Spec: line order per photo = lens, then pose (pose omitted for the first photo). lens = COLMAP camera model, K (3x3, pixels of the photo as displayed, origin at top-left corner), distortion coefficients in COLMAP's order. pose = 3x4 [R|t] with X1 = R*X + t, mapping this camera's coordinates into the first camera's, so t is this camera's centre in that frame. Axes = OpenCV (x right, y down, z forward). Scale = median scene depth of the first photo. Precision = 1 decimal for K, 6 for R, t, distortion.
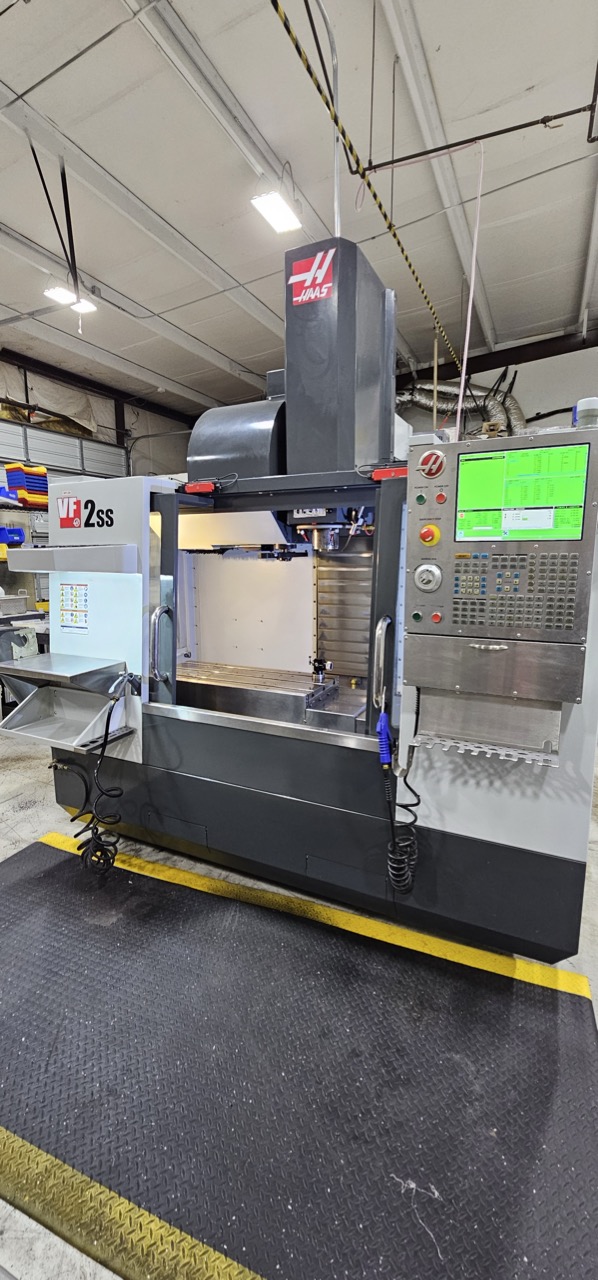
lens RADIAL K [[528.1, 0, 294.6], [0, 528.1, 632.7], [0, 0, 1]] dist [-0.003182, 0.001461]
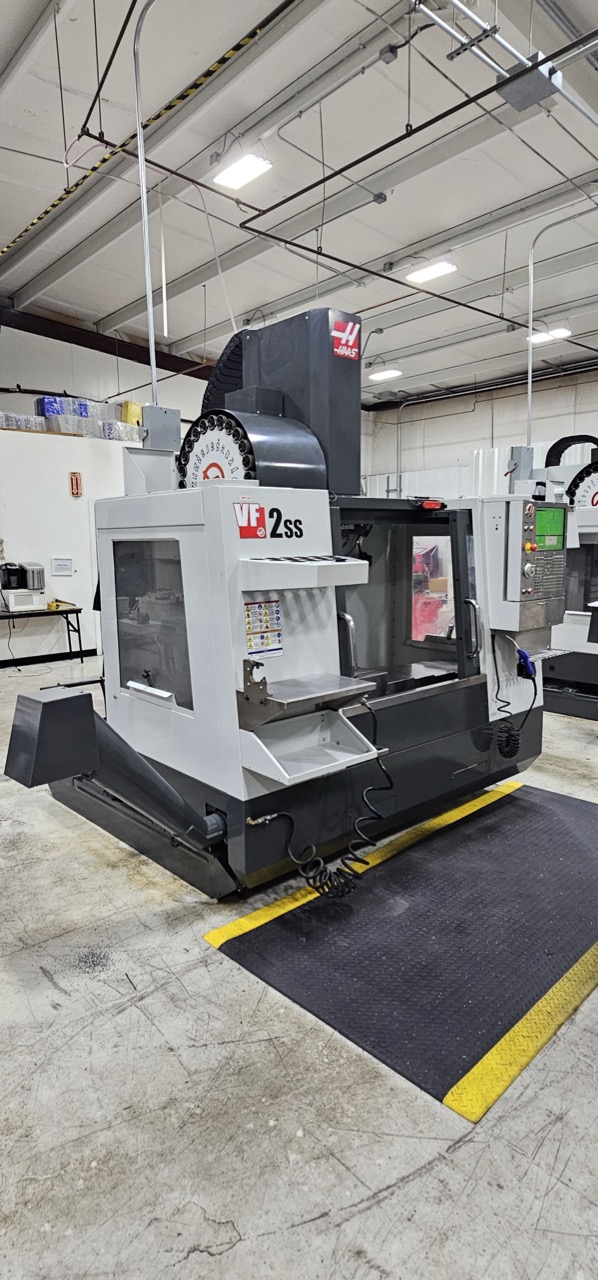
lens RADIAL K [[695.3, 0, 298.5], [0, 695.3, 628.6], [0, 0, 1]] dist [-0.000308, -0.002365]
pose [[0.379007, -0.117248, 0.917936, -1.504912], [0.154315, 0.986060, 0.062234, -0.114499], [-0.912436, 0.118064, 0.391817, 0.514204]]
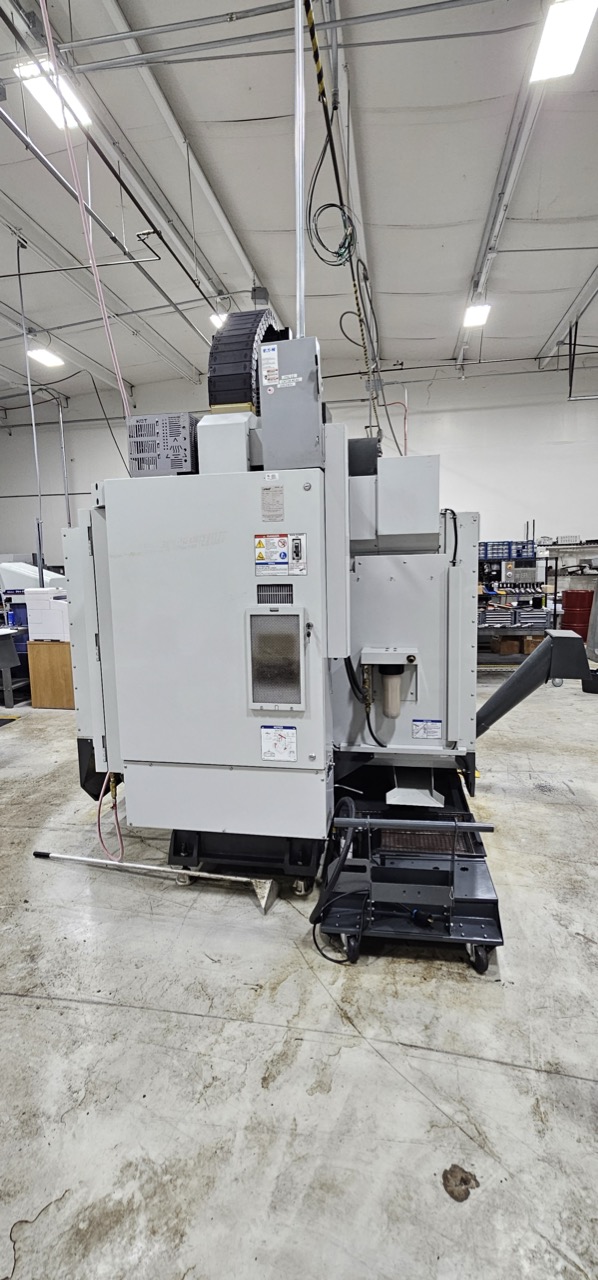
lens RADIAL K [[582.7, 0, 287.1], [0, 582.7, 638.9], [0, 0, 1]] dist [0.002424, 0.000042]
pose [[-0.965436, 0.061431, -0.253298, 0.433082], [-0.014723, 0.957423, 0.288313, -0.445945], [0.260225, 0.282077, -0.923426, 2.538619]]
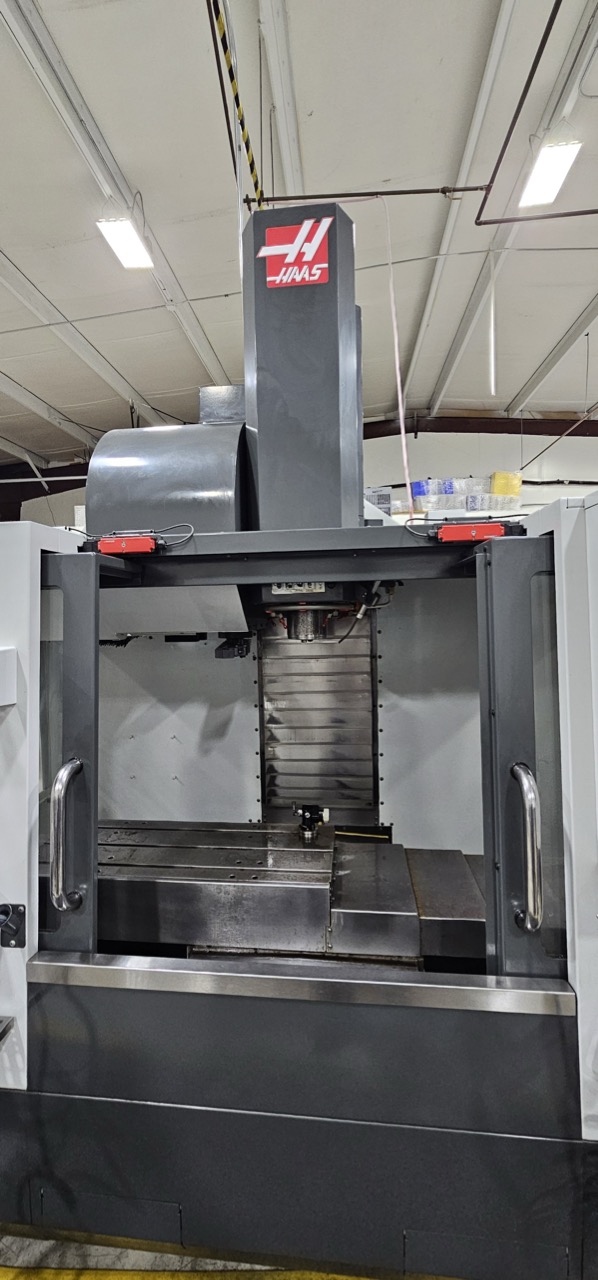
lens RADIAL K [[528.1, 0, 288.8], [0, 528.1, 632.2], [0, 0, 1]] dist [-0.003182, 0.001461]
pose [[0.942296, -0.025242, 0.333827, -0.207148], [0.064644, 0.992106, -0.107452, -0.103140], [-0.328479, 0.122832, 0.936490, 0.398778]]
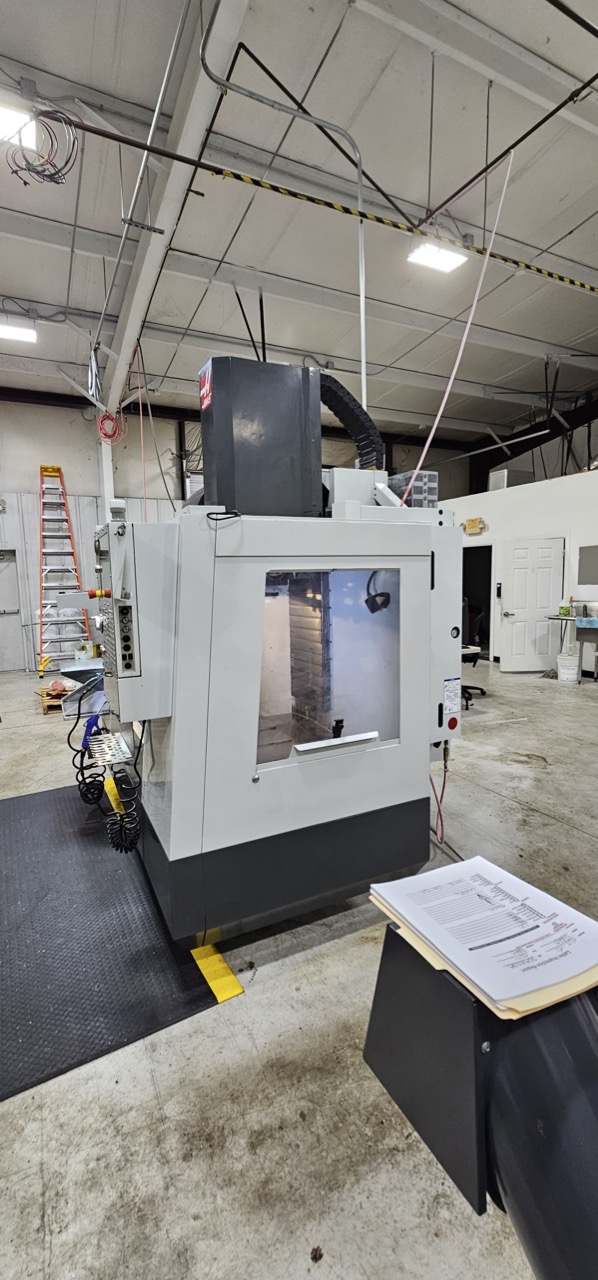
lens RADIAL K [[528.1, 0, 292.4], [0, 528.1, 628.4], [0, 0, 1]] dist [-0.003182, 0.001461]
pose [[0.786120, 0.048676, -0.616154, 0.992725], [-0.076620, 0.996879, -0.019003, -0.064157], [0.613306, 0.062148, 0.787396, 0.121308]]
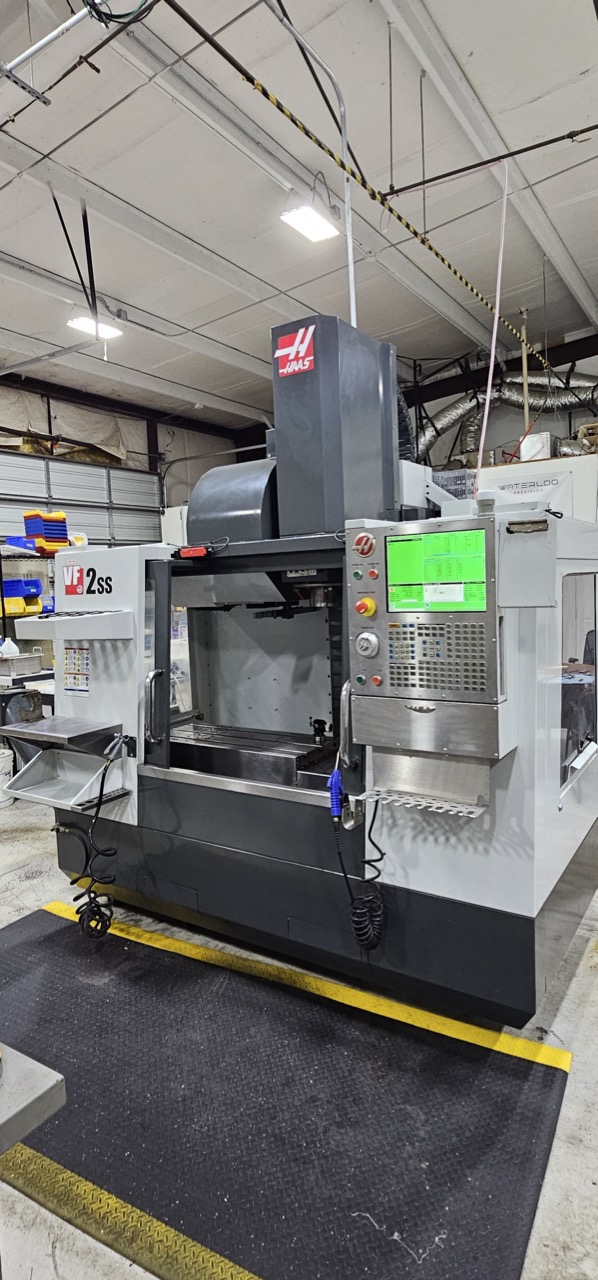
lens RADIAL K [[695.3, 0, 293.8], [0, 695.3, 626.2], [0, 0, 1]] dist [-0.000308, -0.002365]
pose [[0.990753, -0.025378, -0.133283, 0.189387], [0.013812, 0.996113, -0.086994, -0.011568], [0.134973, 0.084349, 0.987253, -0.296020]]
